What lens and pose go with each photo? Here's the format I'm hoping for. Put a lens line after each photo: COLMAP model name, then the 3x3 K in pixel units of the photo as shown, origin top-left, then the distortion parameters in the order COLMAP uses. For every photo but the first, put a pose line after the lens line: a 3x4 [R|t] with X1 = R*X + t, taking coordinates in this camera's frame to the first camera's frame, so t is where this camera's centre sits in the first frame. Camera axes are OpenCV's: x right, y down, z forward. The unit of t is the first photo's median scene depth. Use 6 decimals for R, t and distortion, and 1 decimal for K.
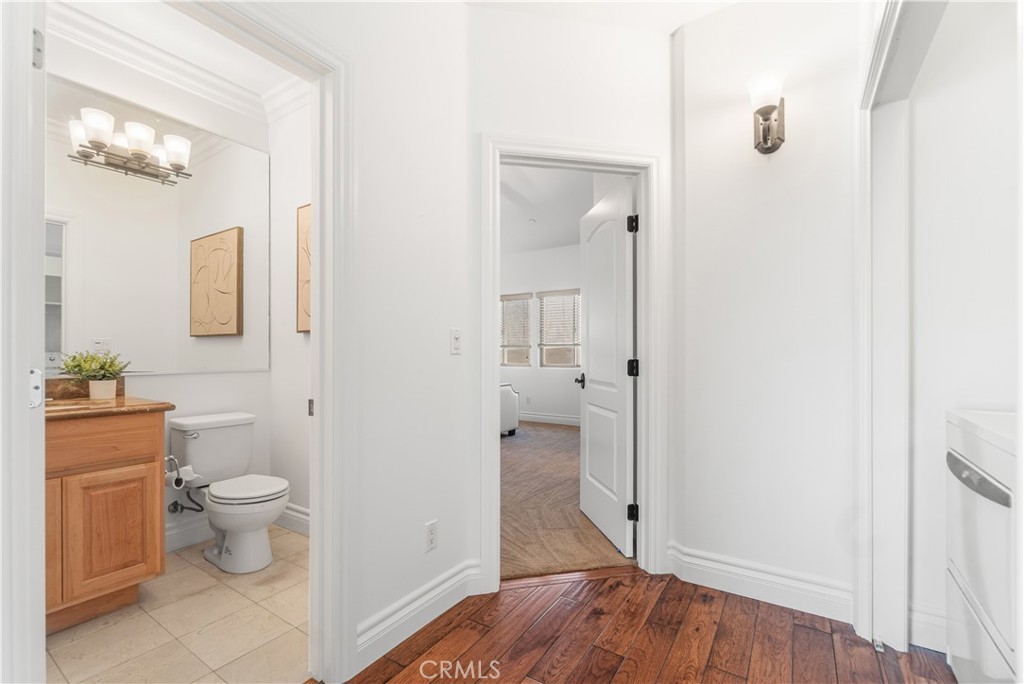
lens RADIAL K [[447.3, 0, 488.2], [0, 447.3, 356.3], [0, 0, 1]] dist [-0.000819, 0.000106]
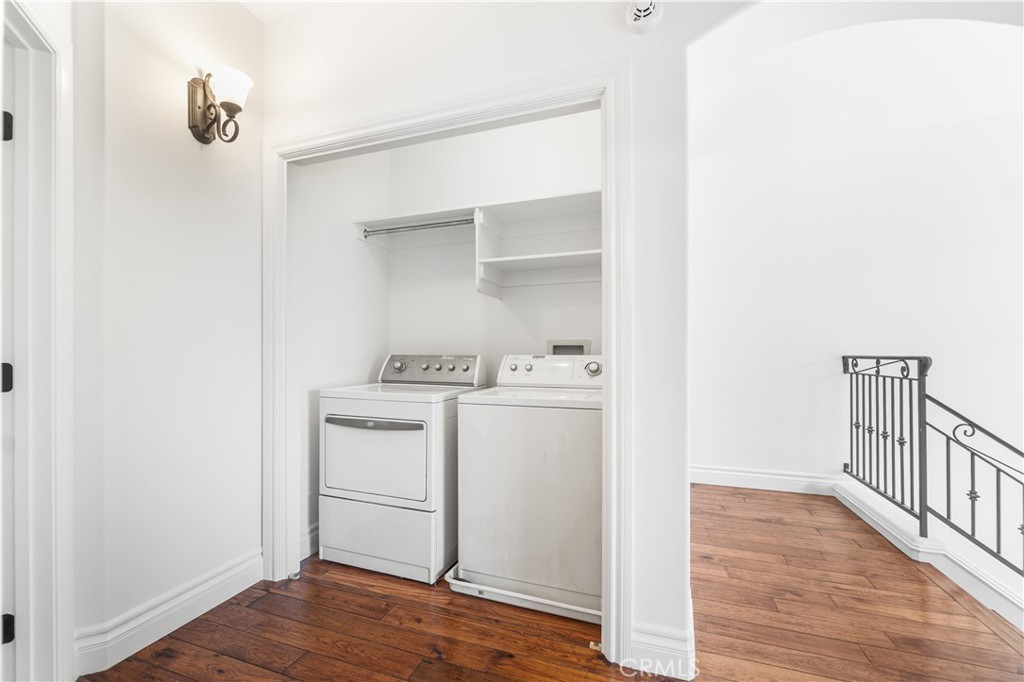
lens RADIAL K [[449.9, 0, 508.9], [0, 449.9, 343.2], [0, 0, 1]] dist [-0.001449, 0.002373]
pose [[-0.236203, 0.008698, 0.971665, -0.313122], [0.006021, 0.999954, -0.007487, -0.008635], [-0.971685, 0.004082, -0.236244, 0.401060]]
